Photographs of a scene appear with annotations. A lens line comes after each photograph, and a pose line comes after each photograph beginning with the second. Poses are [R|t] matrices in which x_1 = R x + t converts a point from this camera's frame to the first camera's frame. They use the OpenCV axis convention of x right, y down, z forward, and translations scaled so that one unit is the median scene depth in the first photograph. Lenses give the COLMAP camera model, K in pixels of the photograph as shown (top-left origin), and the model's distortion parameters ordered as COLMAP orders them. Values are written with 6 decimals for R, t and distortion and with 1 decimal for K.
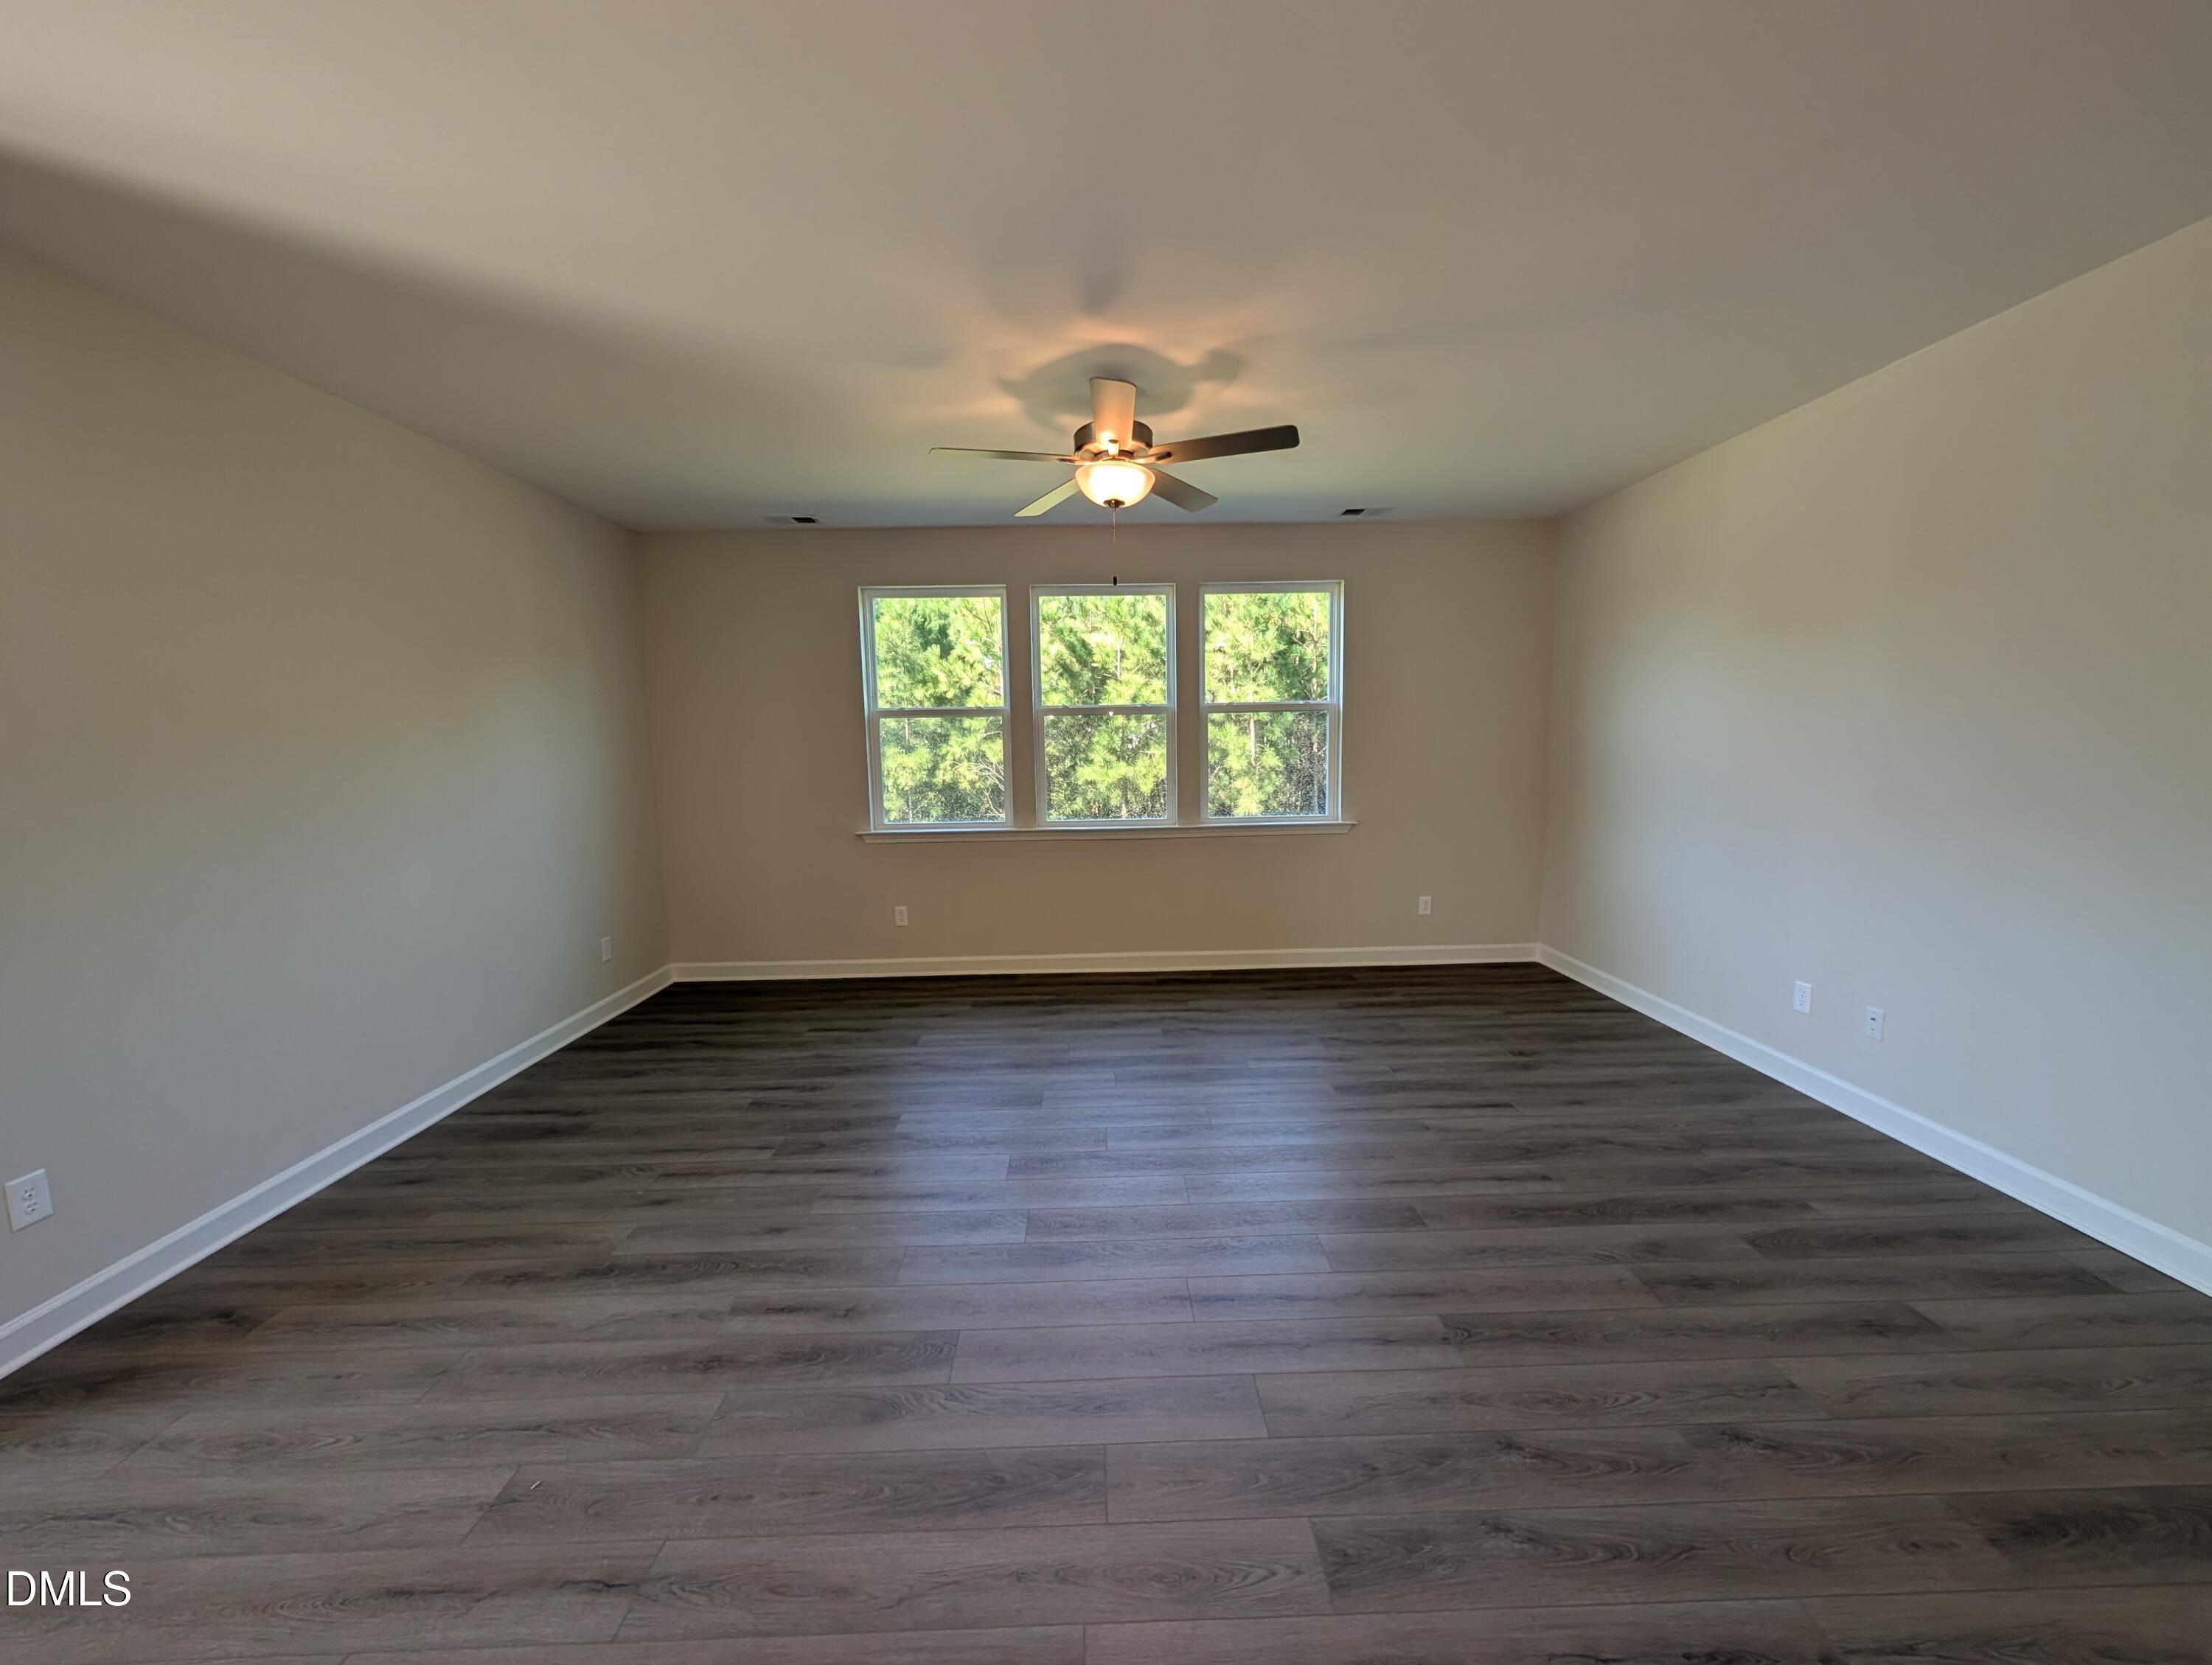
lens RADIAL K [[834.6, 0, 1107.9], [0, 834.6, 843.9], [0, 0, 1]] dist [0.001125, 0.000145]
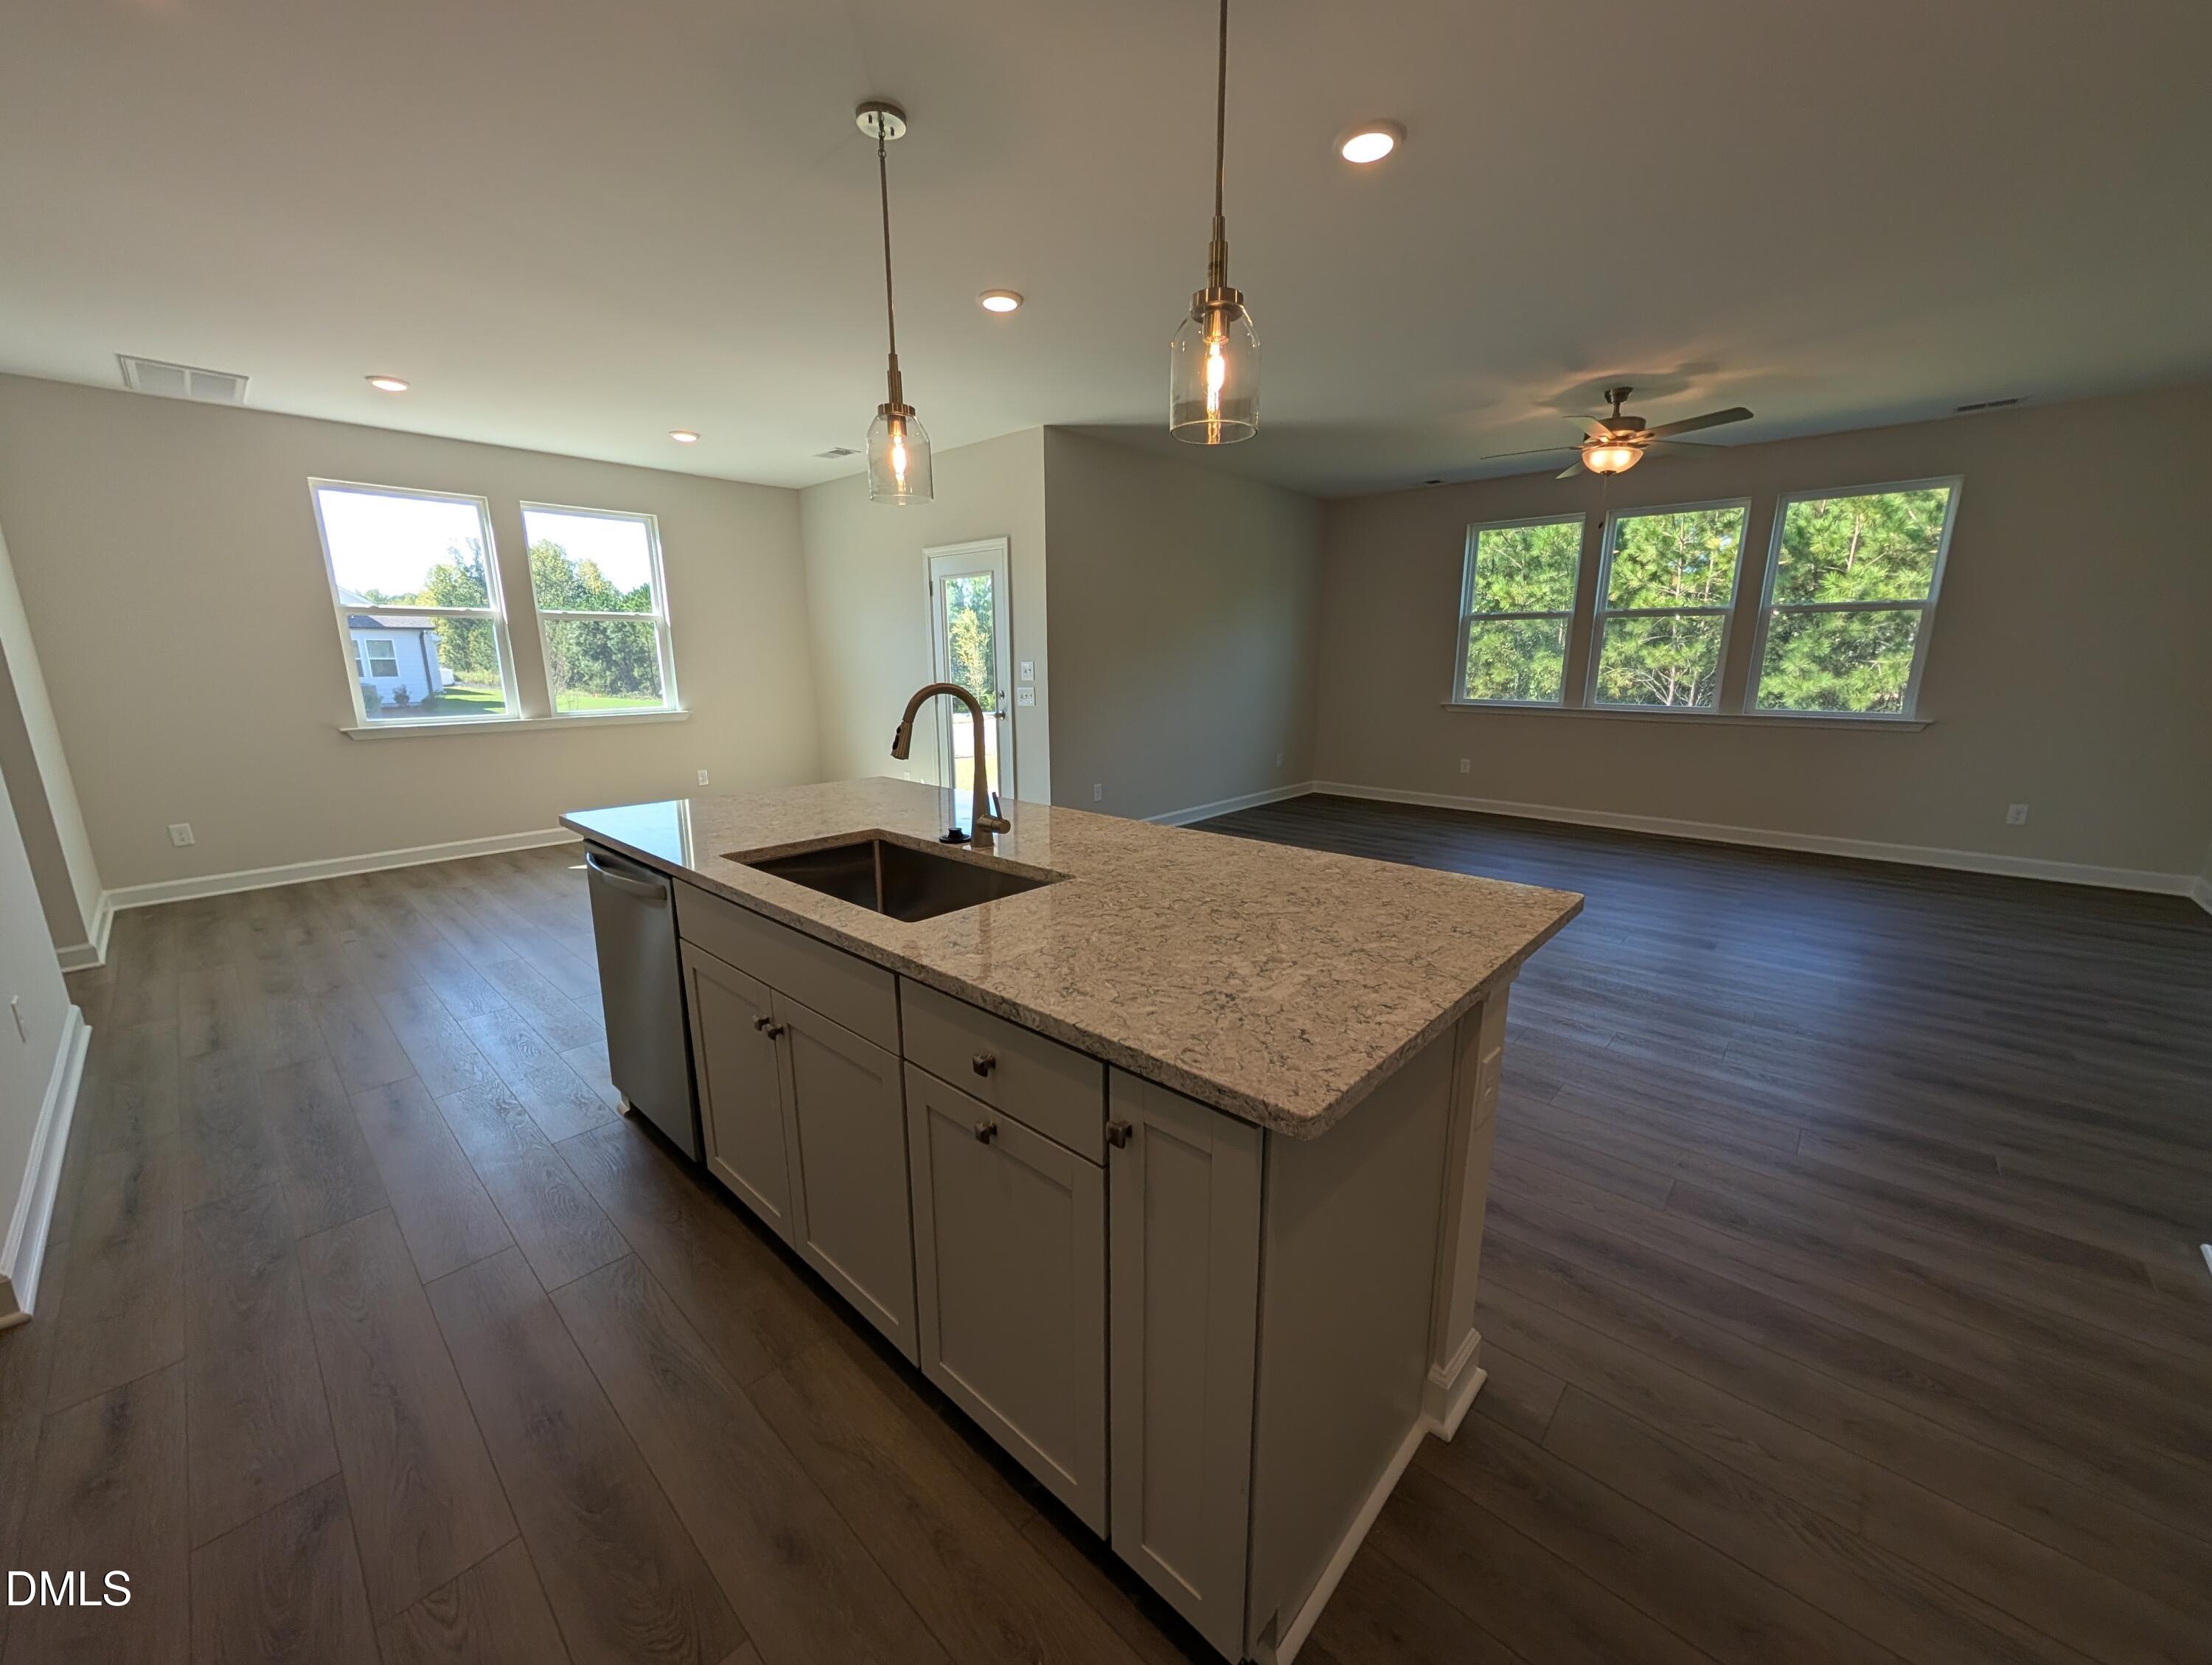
lens RADIAL K [[834.6, 0, 1107.9], [0, 834.6, 843.9], [0, 0, 1]] dist [0.001125, 0.000145]
pose [[0.724365, 0.168988, -0.668385, 0.288266], [-0.096123, 0.984780, 0.144809, 0.073578], [0.682683, -0.040648, 0.729583, -0.450662]]
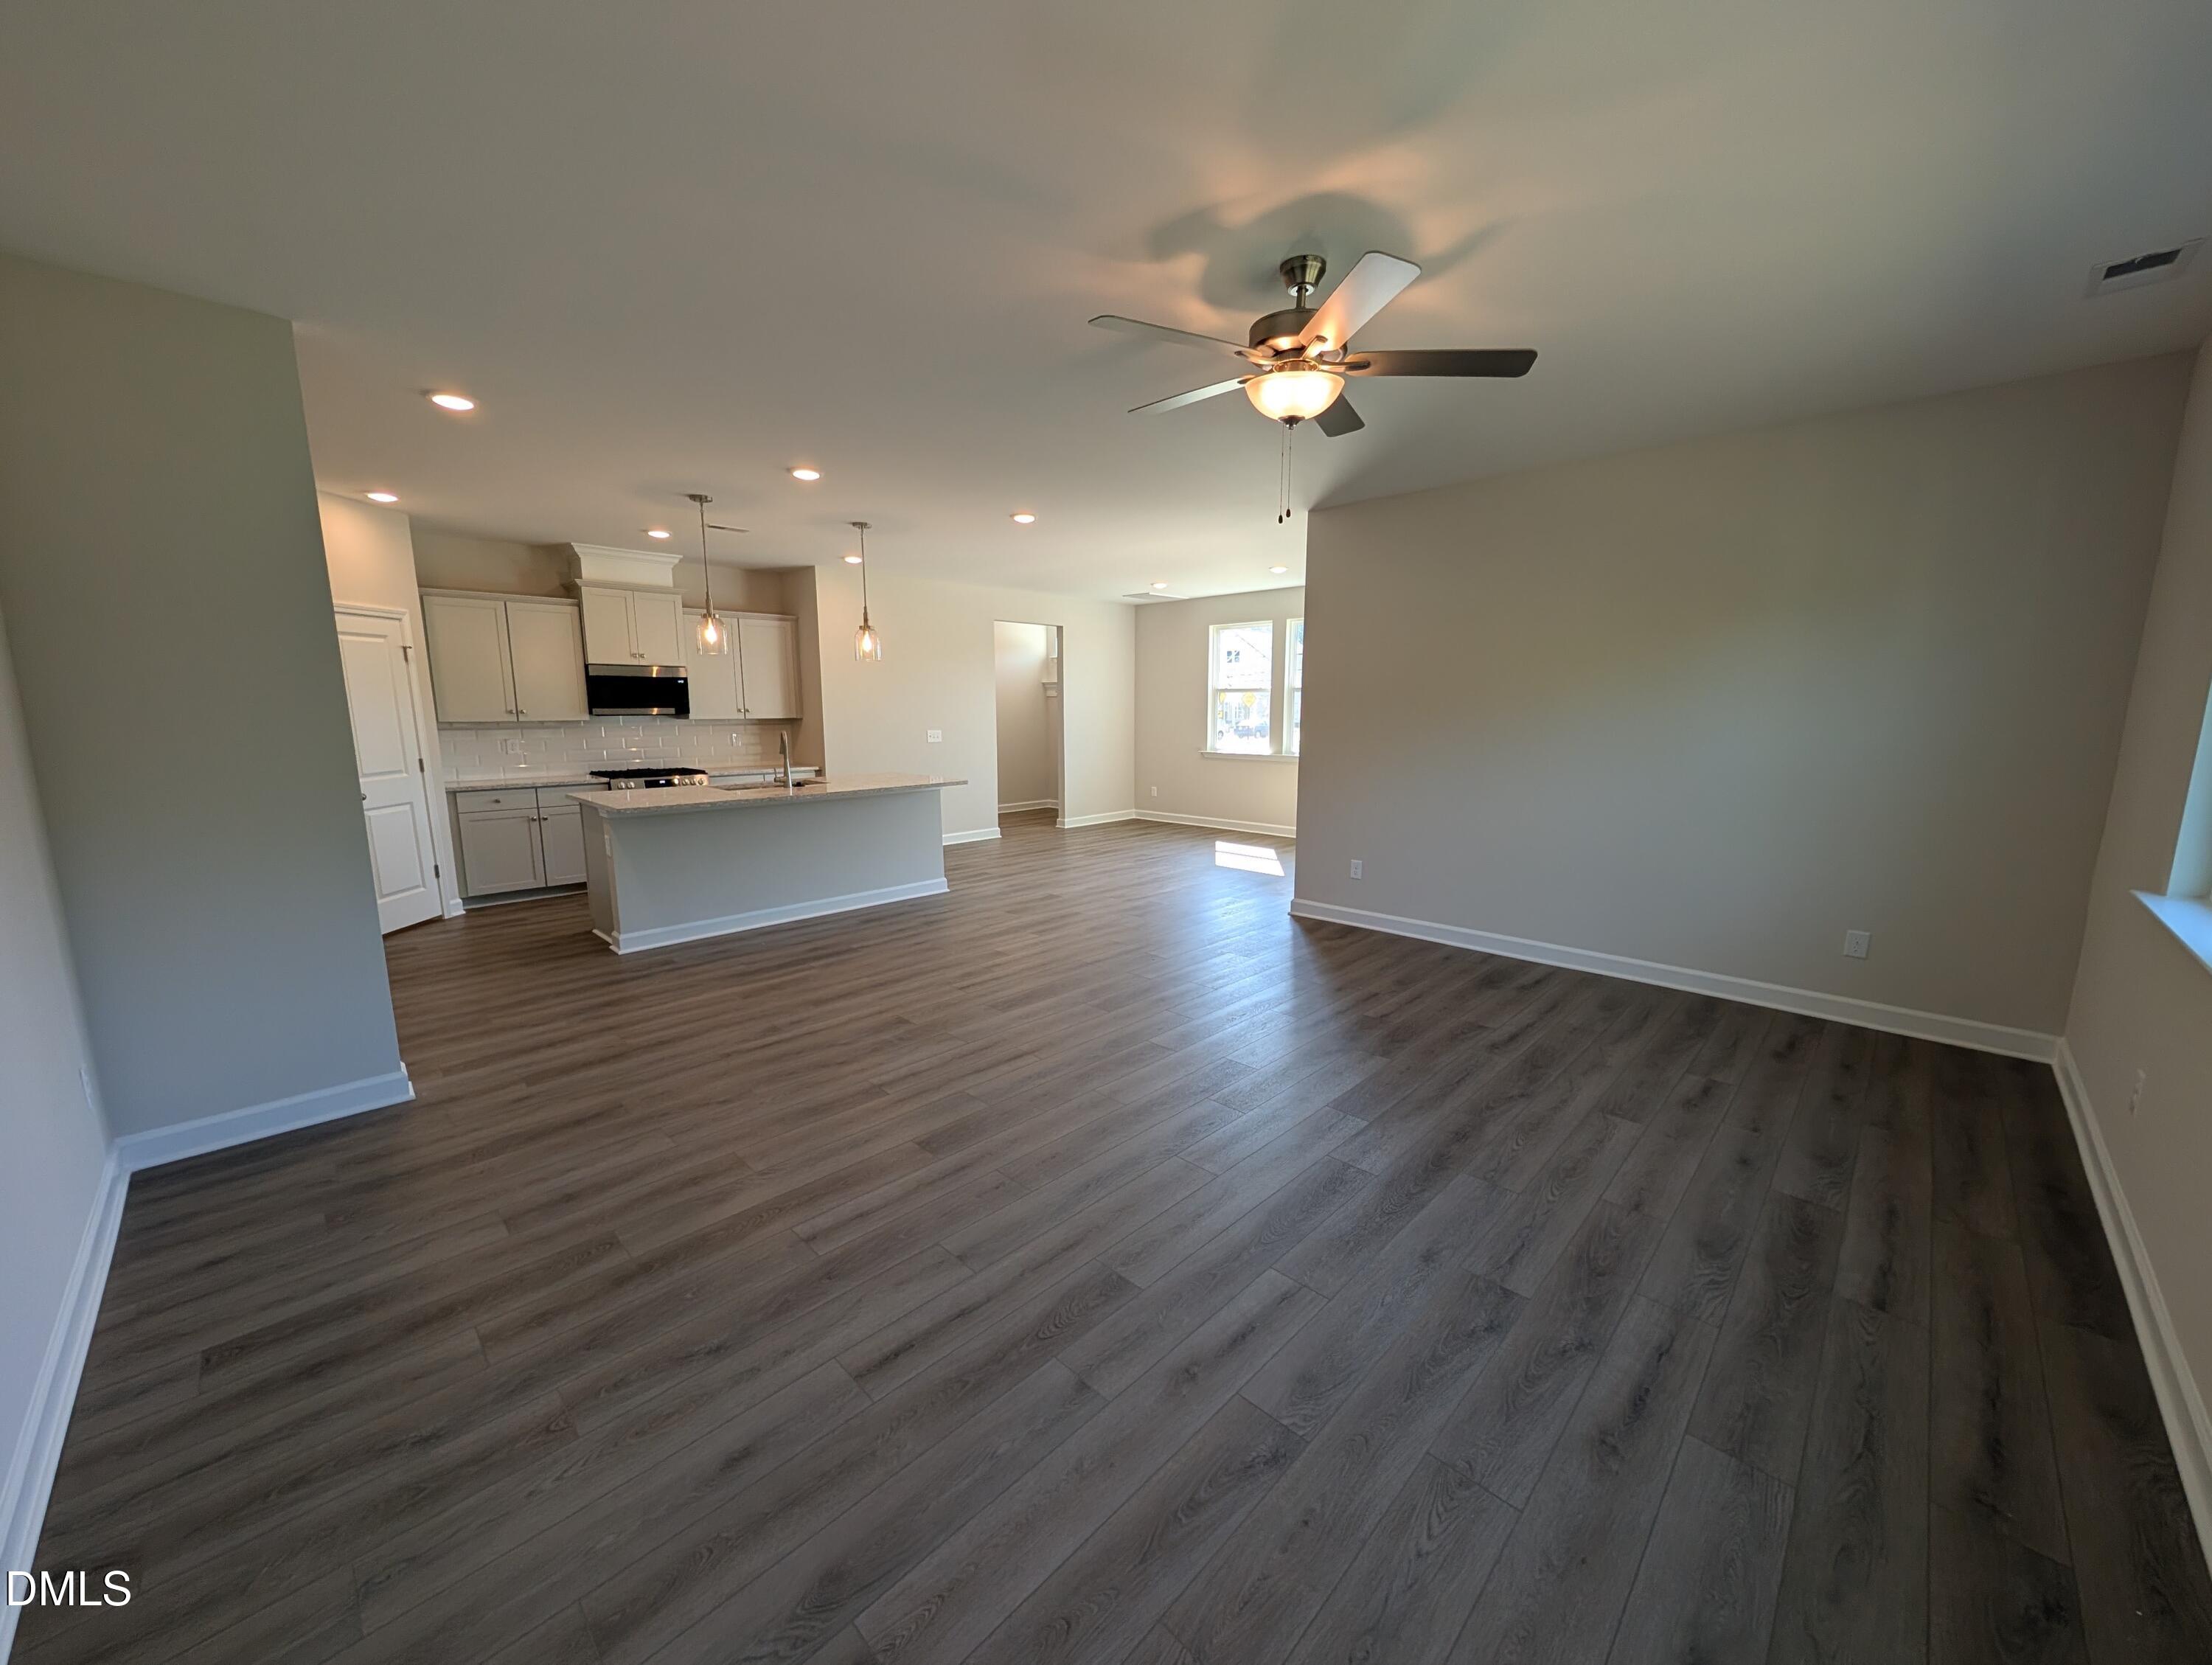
lens RADIAL K [[834.6, 0, 1107.9], [0, 834.6, 843.9], [0, 0, 1]] dist [0.001125, 0.000145]
pose [[-0.715875, 0.134181, -0.685214, 0.463863], [-0.073679, 0.961365, 0.265233, -0.127620], [0.694330, 0.240359, -0.678331, 0.936736]]
